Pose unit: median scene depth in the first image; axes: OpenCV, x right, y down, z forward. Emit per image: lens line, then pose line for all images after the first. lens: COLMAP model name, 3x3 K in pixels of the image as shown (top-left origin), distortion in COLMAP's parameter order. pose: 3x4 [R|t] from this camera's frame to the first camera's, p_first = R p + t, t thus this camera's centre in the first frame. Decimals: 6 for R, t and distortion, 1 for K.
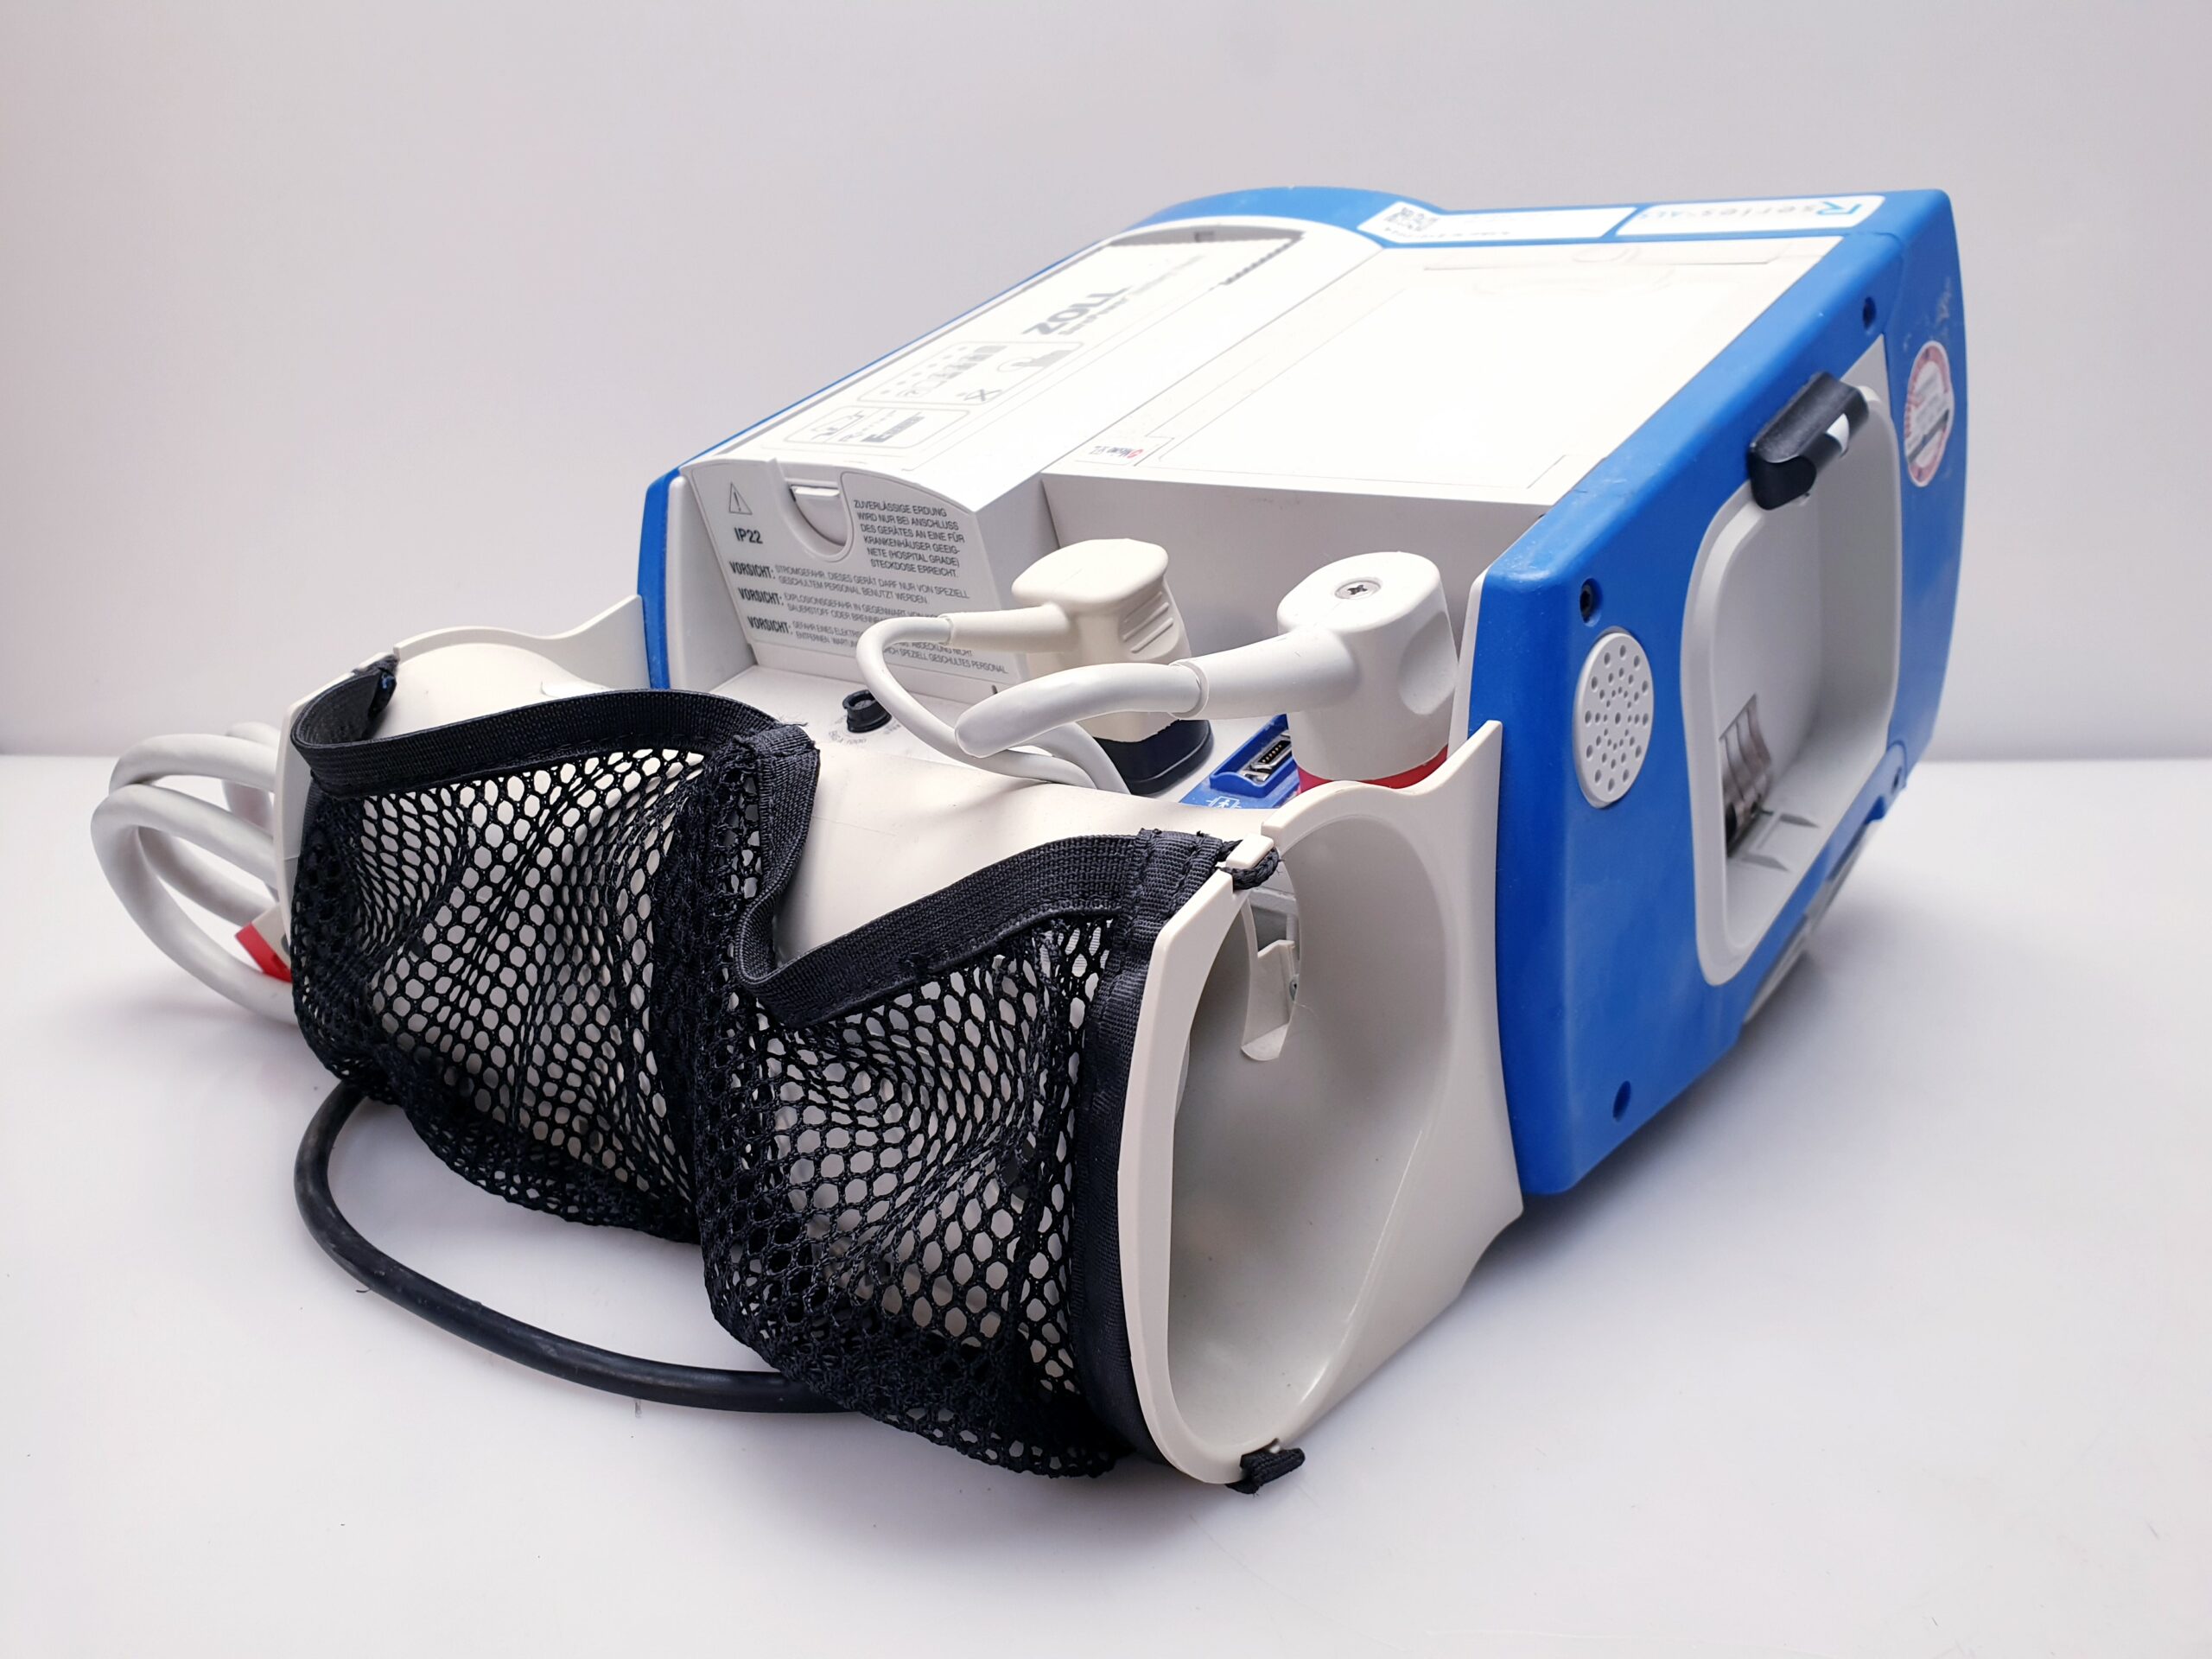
lens RADIAL K [[1764.6, 0, 1106.0], [0, 1764.6, 829.5], [0, 0, 1]] dist [0.095155, -0.414331]
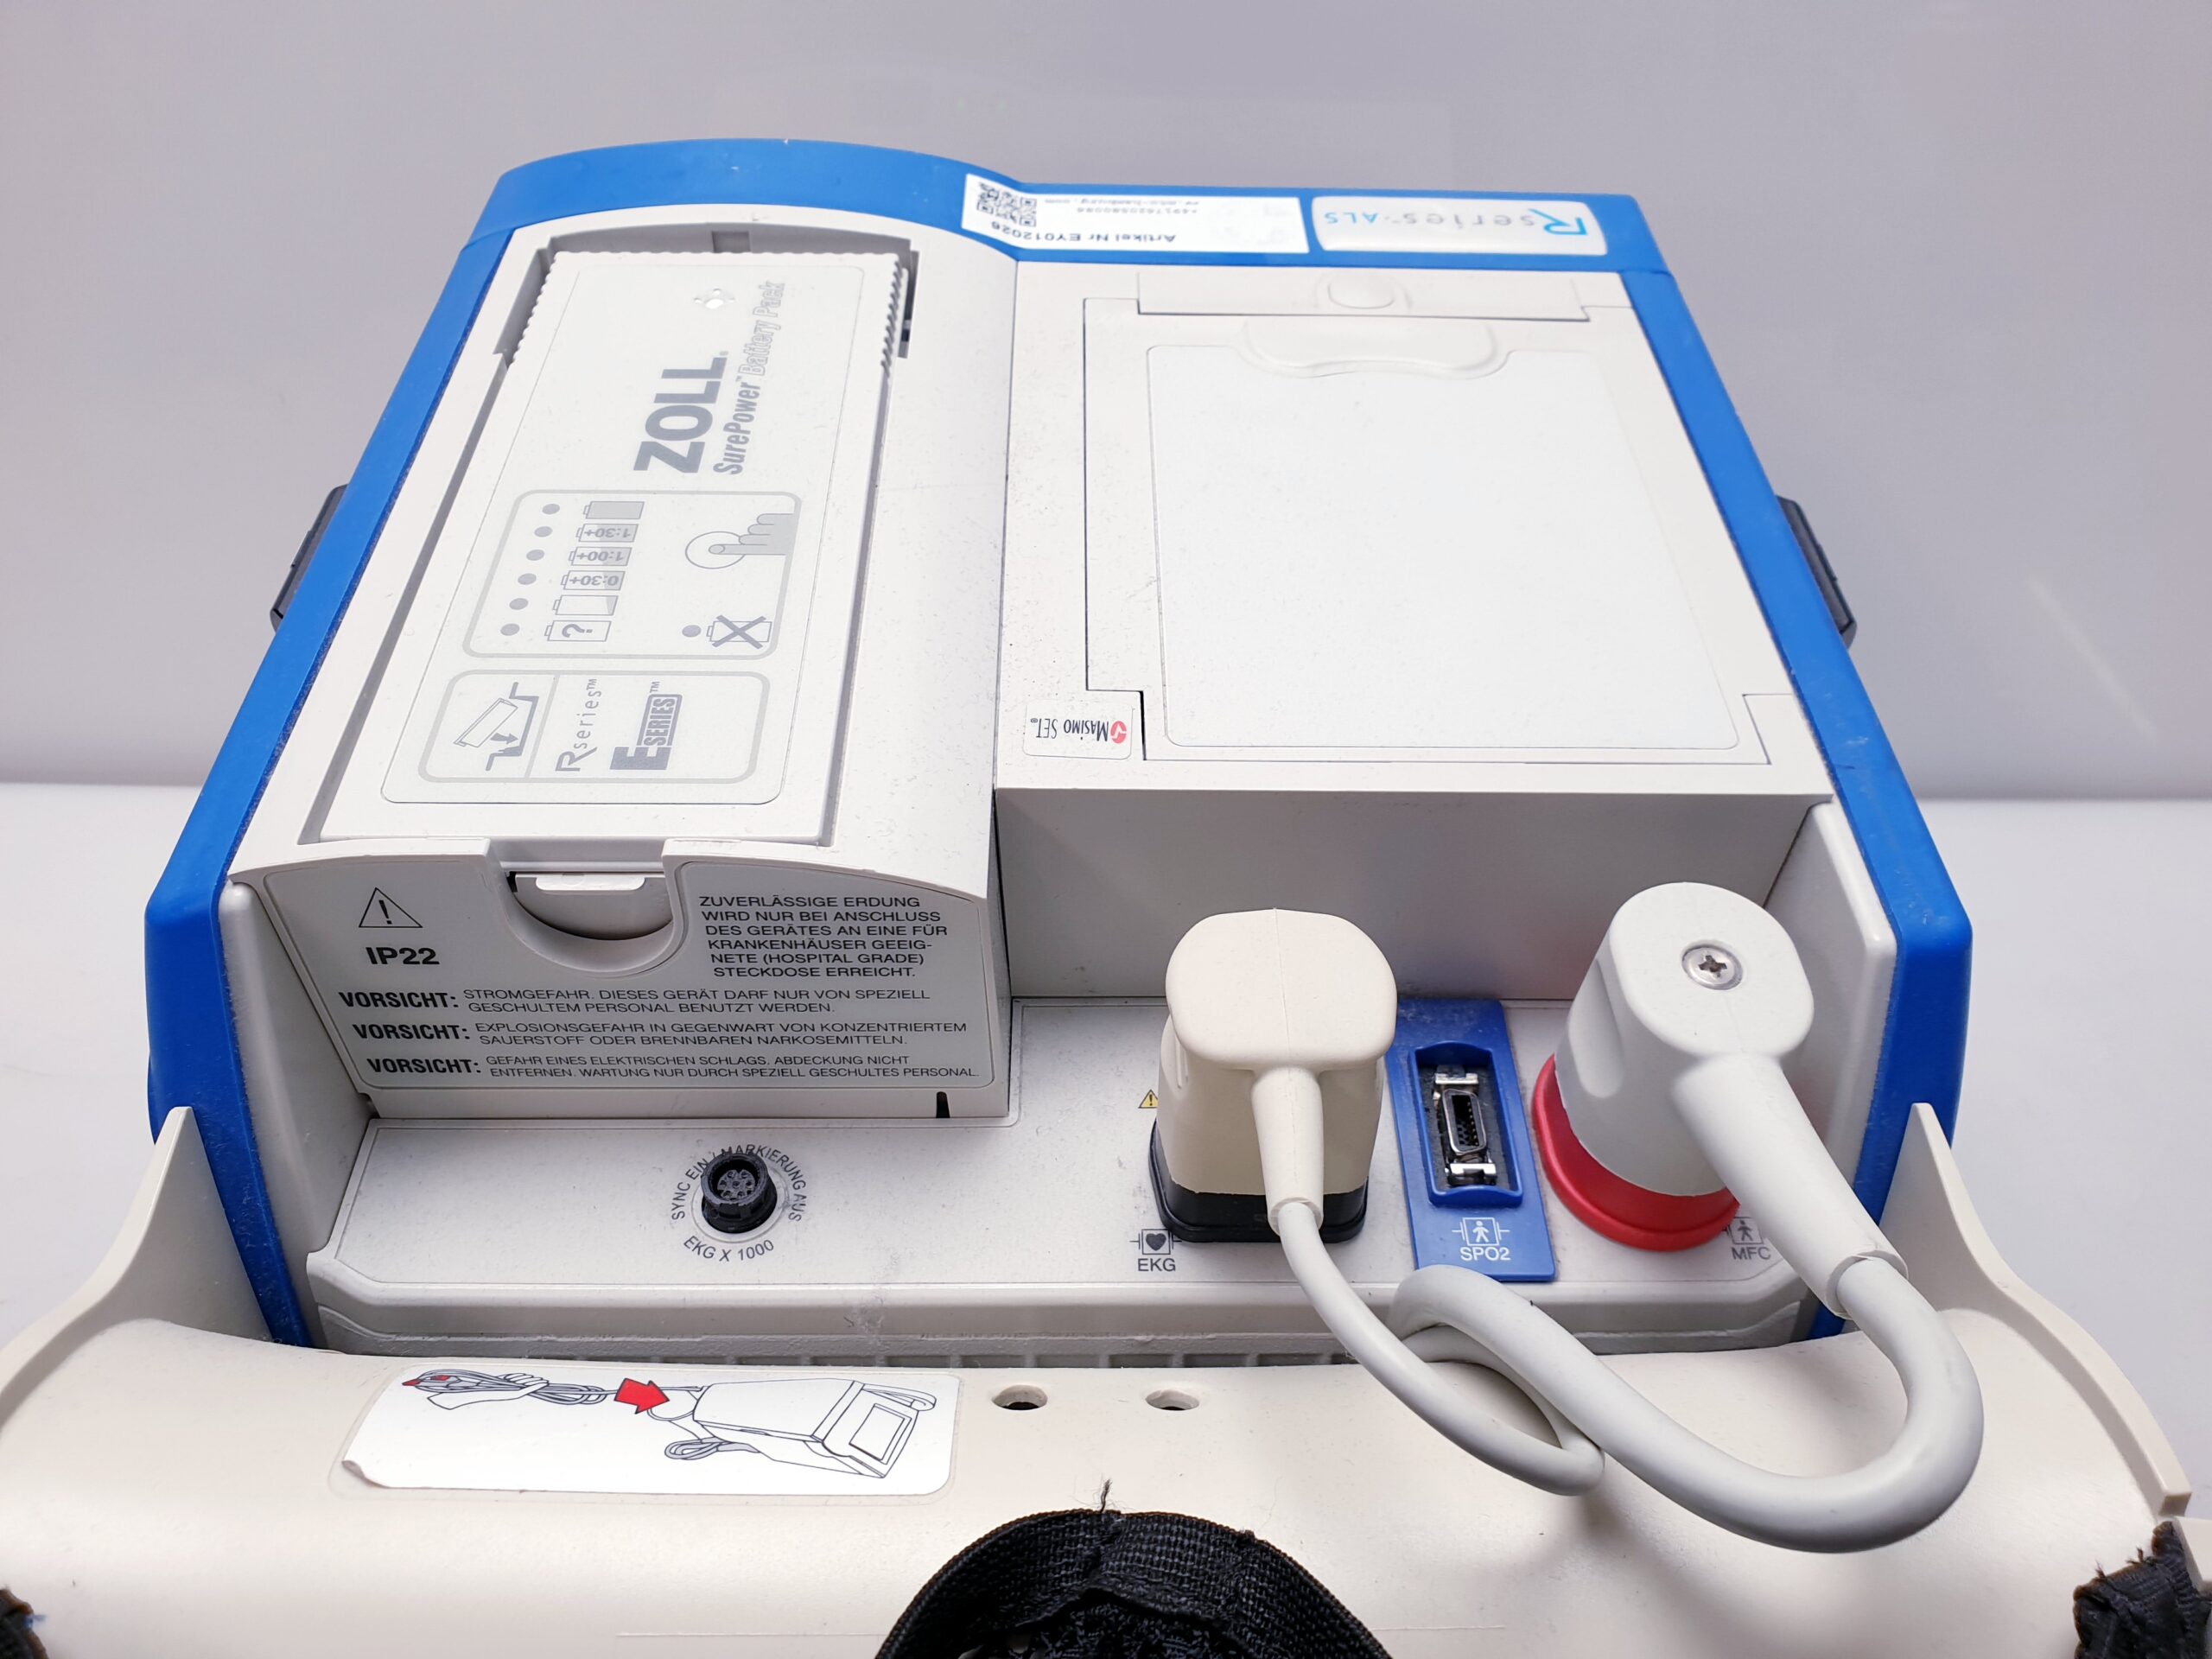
lens RADIAL K [[1764.6, 0, 1106.0], [0, 1764.6, 829.5], [0, 0, 1]] dist [0.095155, -0.414331]
pose [[0.750502, -0.278972, 0.599100, -0.360344], [0.160429, 0.956326, 0.244343, -0.305936], [-0.641100, -0.087267, 0.762480, 0.434007]]
